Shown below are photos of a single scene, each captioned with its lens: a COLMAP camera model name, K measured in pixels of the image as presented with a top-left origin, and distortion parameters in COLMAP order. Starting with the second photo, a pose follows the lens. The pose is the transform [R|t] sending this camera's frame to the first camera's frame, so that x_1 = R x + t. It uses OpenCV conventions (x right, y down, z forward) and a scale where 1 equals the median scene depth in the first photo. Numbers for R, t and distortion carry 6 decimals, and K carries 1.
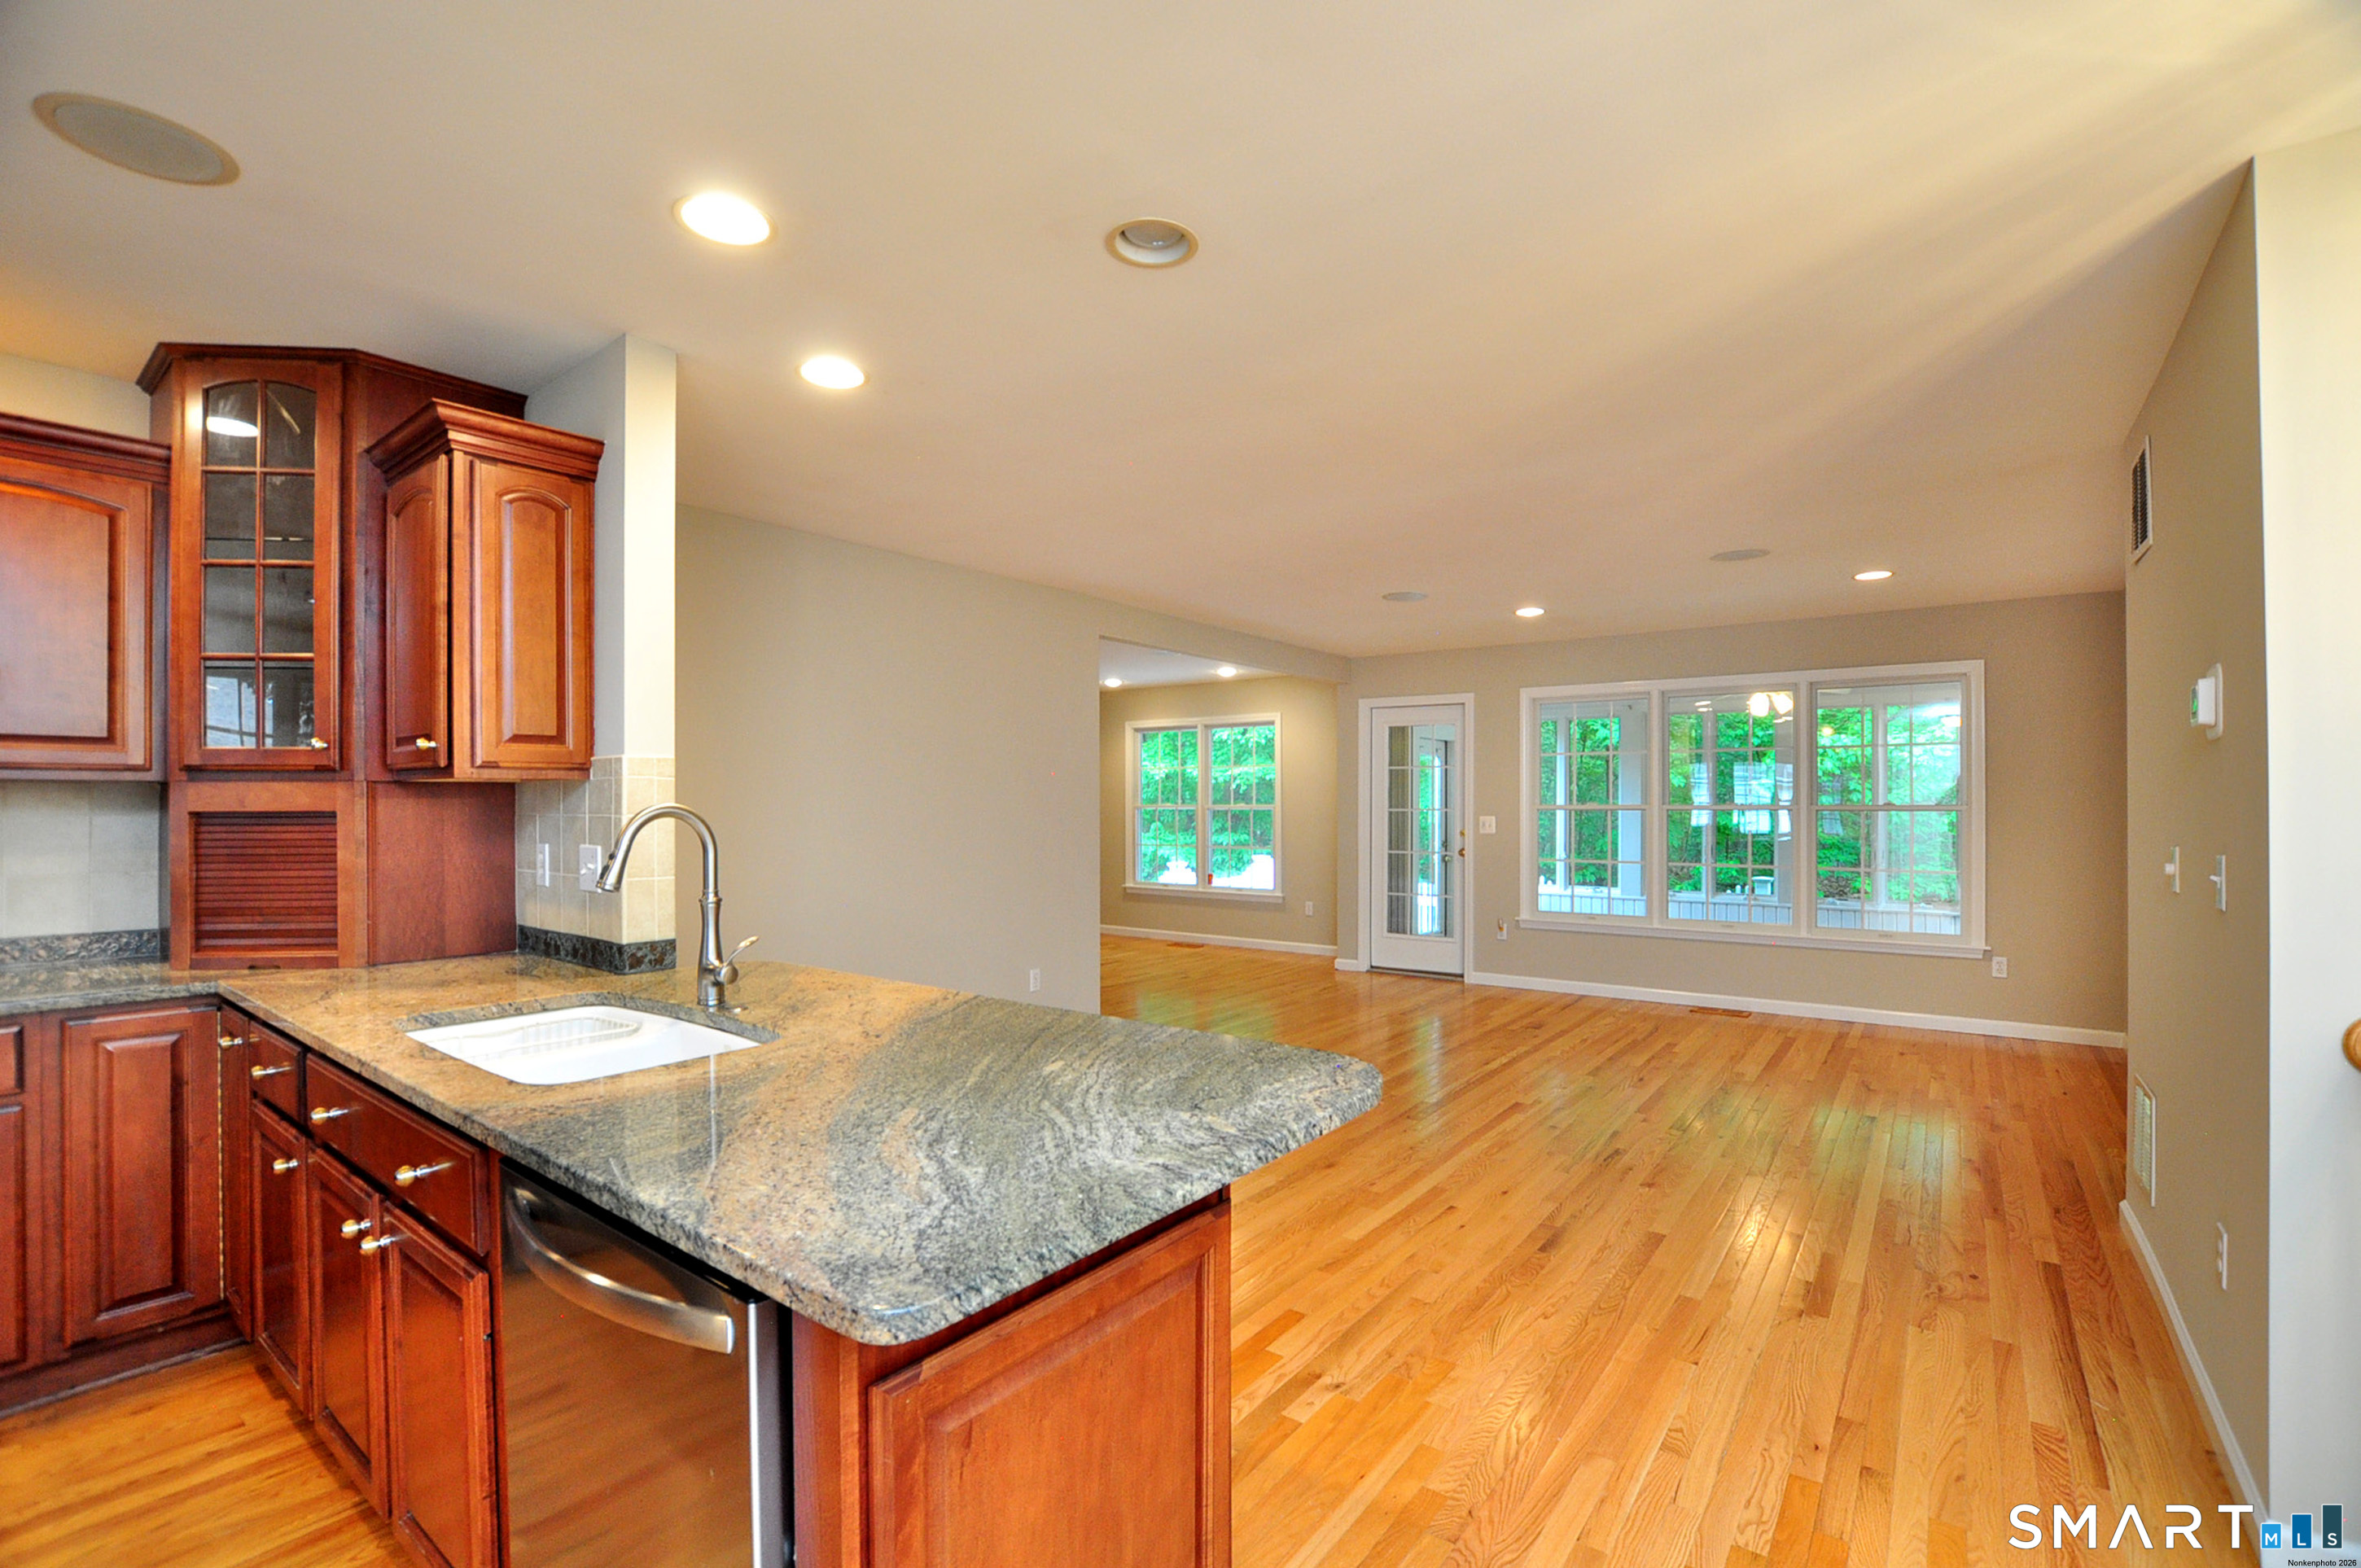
lens RADIAL K [[1043.5, 0, 1210.6], [0, 1043.5, 789.7], [0, 0, 1]] dist [-0.034725, 0.000275]
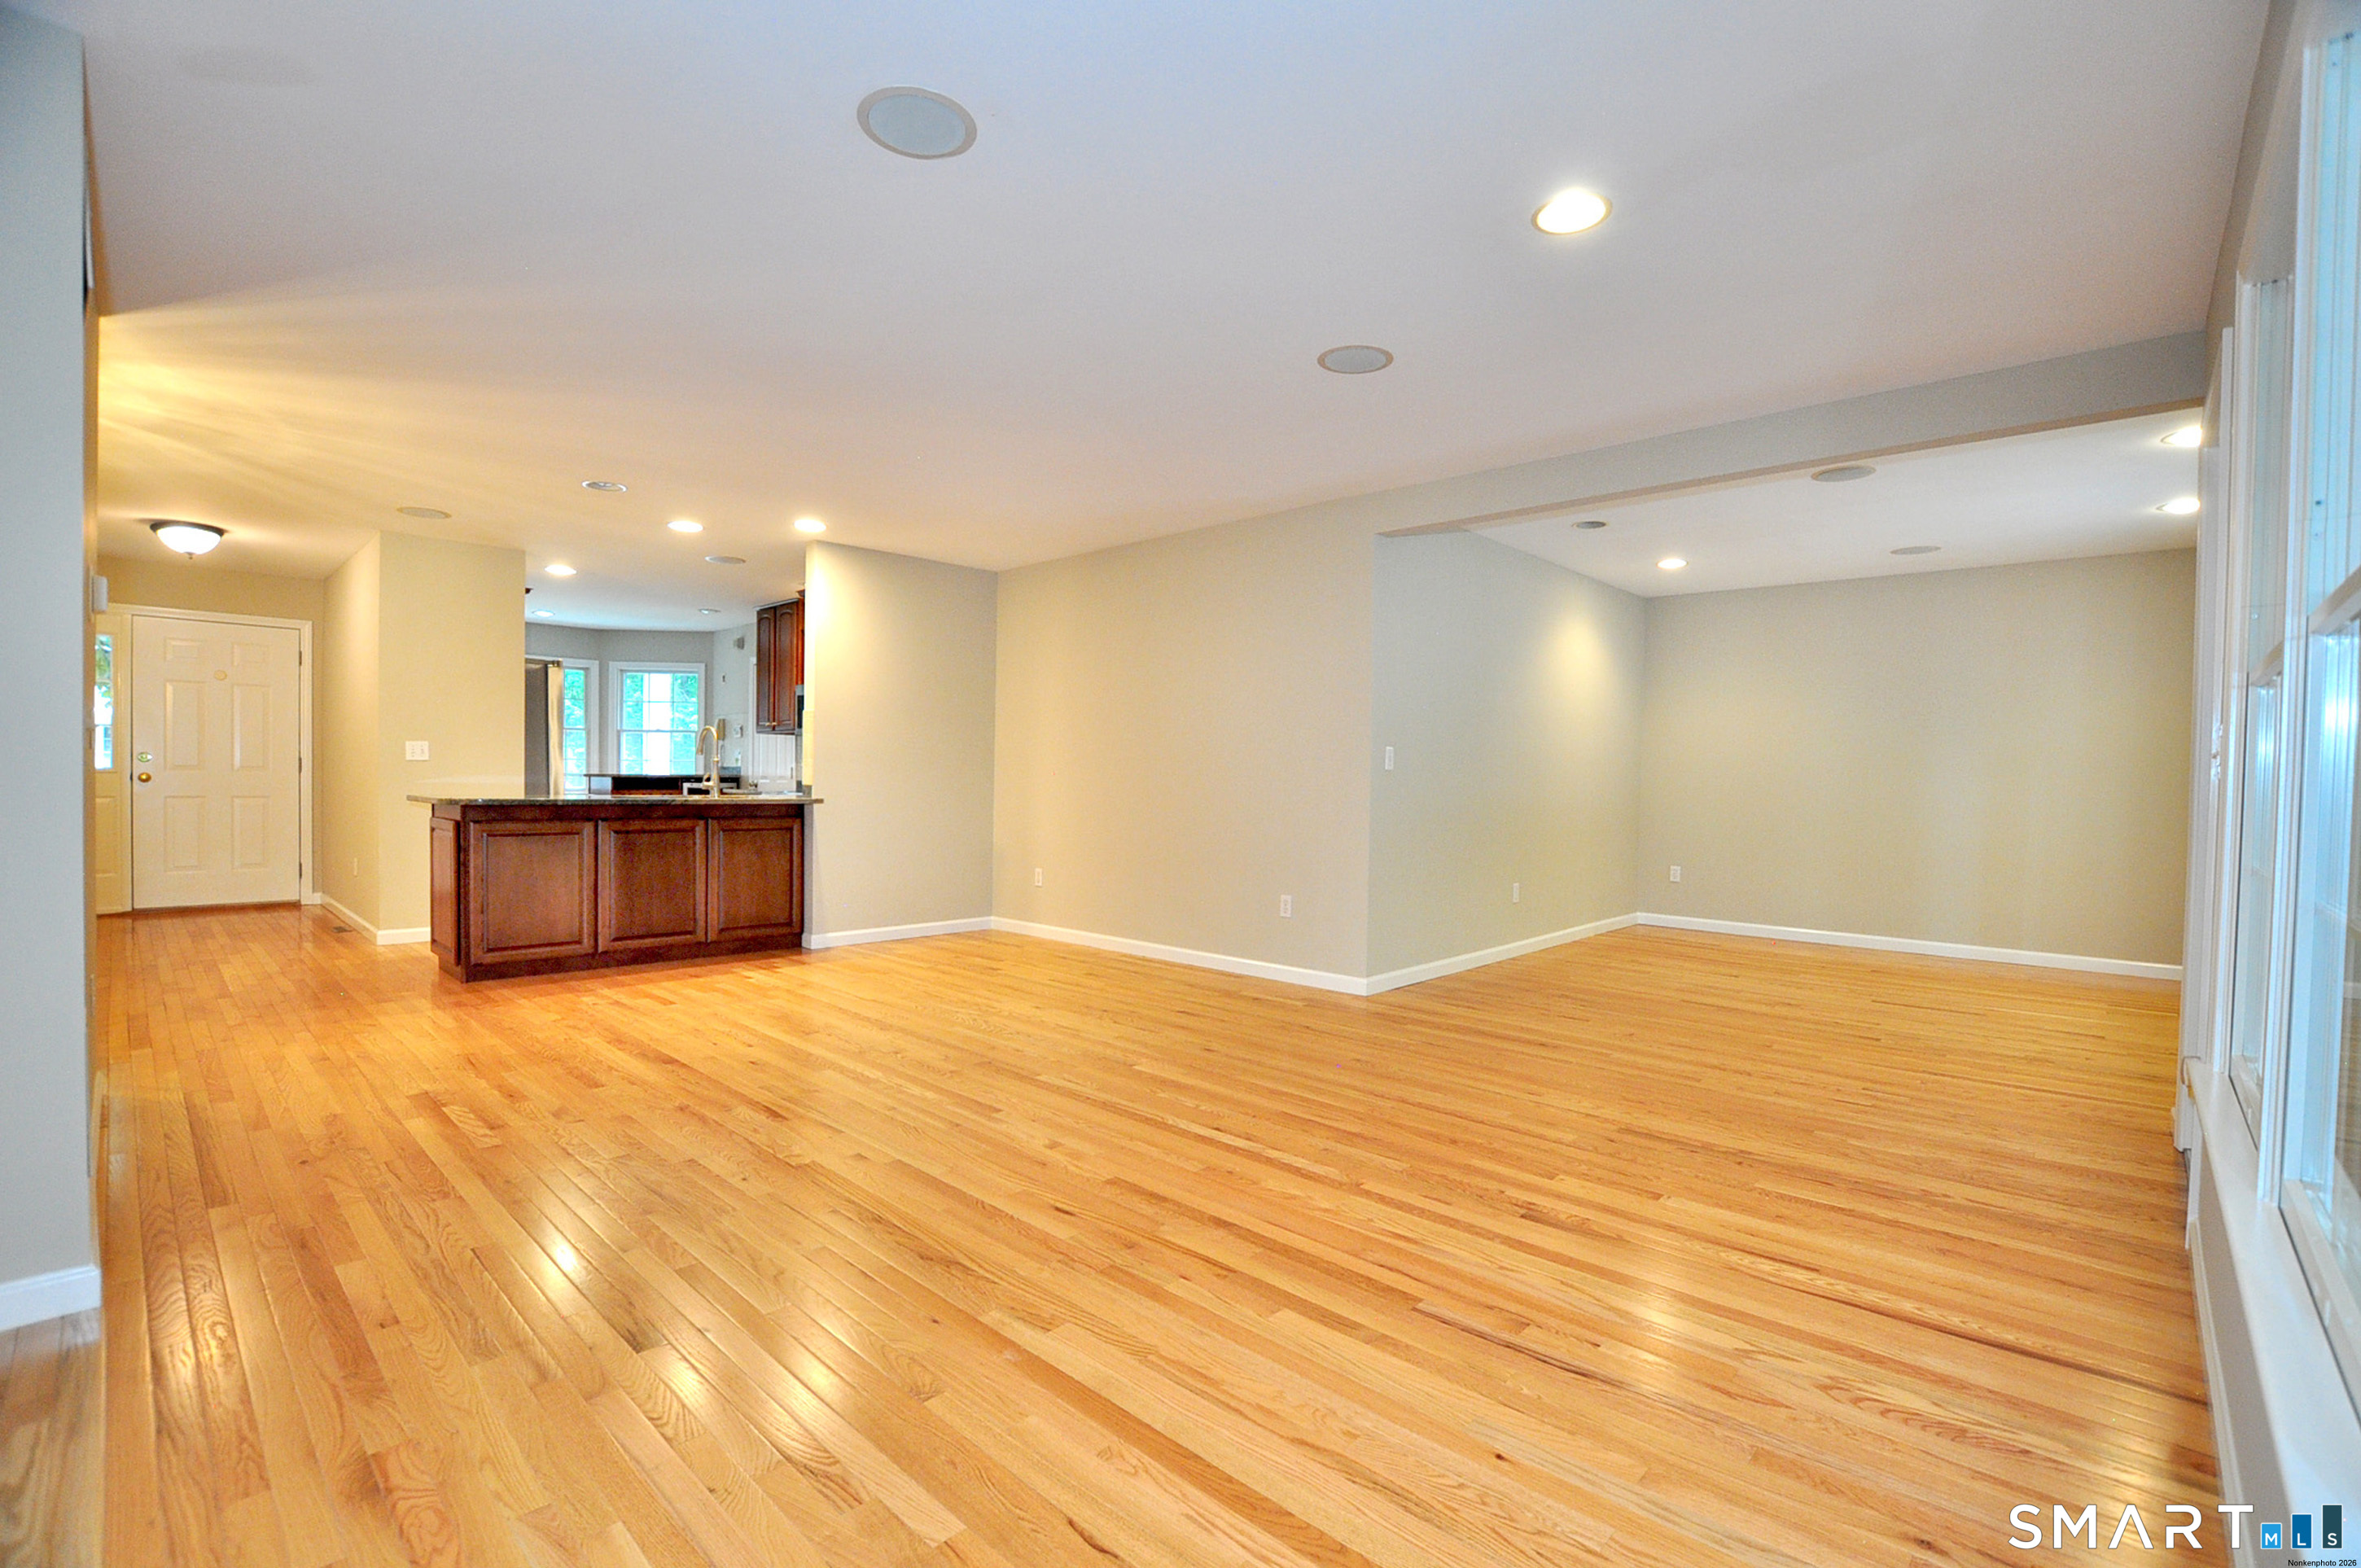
lens RADIAL K [[1050.7, 0, 1172.0], [0, 1050.7, 825.8], [0, 0, 1]] dist [-0.031396, 0.000426]
pose [[-0.136020, 0.042702, -0.989785, 0.951274], [-0.004135, 0.999037, 0.043670, 0.068901], [0.990697, 0.010033, -0.135713, 1.165966]]
